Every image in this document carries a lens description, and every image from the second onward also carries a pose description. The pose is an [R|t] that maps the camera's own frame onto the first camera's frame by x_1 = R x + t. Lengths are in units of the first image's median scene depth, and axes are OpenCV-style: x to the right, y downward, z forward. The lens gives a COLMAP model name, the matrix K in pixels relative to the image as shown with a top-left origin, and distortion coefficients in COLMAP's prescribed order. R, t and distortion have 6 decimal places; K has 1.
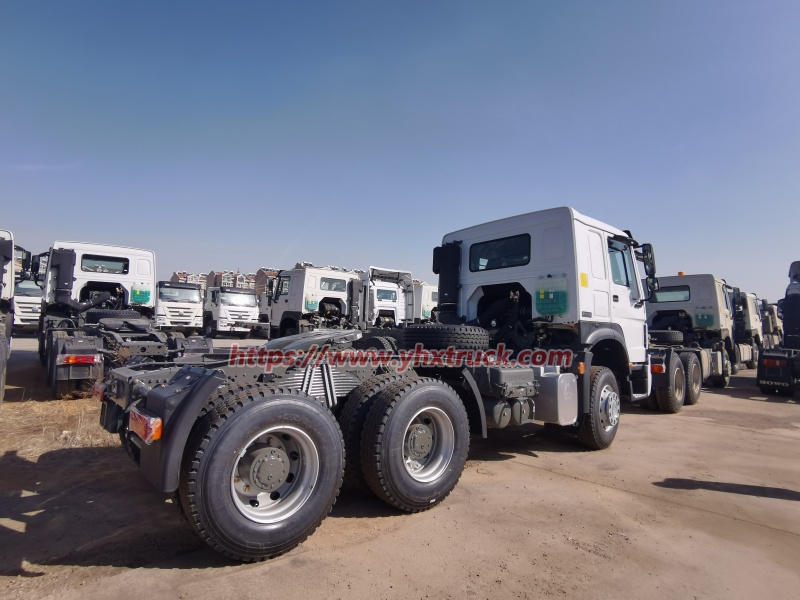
lens RADIAL K [[499.0, 0, 400.0], [0, 499.0, 300.0], [0, 0, 1]] dist [-0.024771, -0.002287]
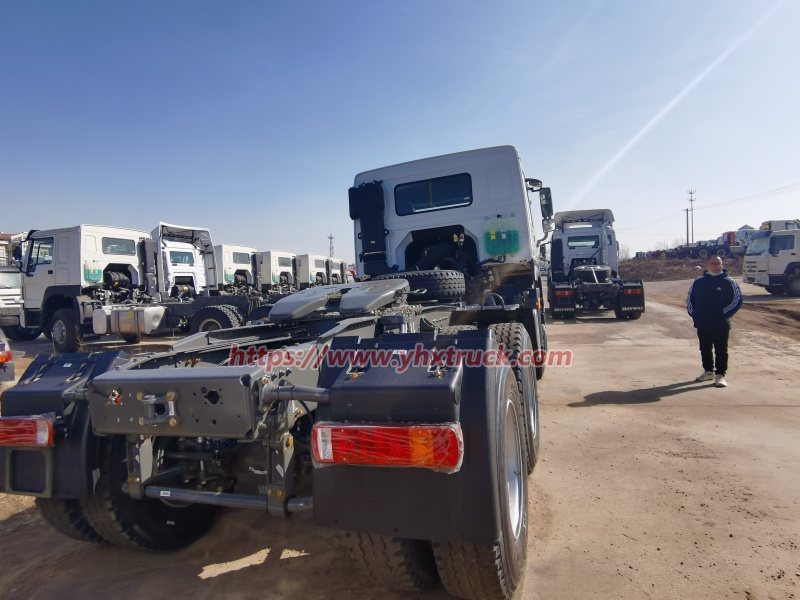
lens RADIAL K [[499.0, 0, 400.0], [0, 499.0, 300.0], [0, 0, 1]] dist [-0.024771, -0.002287]
pose [[0.831548, -0.093494, 0.547527, -0.201509], [0.056351, 0.994846, 0.084295, 0.011039], [-0.552587, -0.039242, 0.832531, 0.133608]]
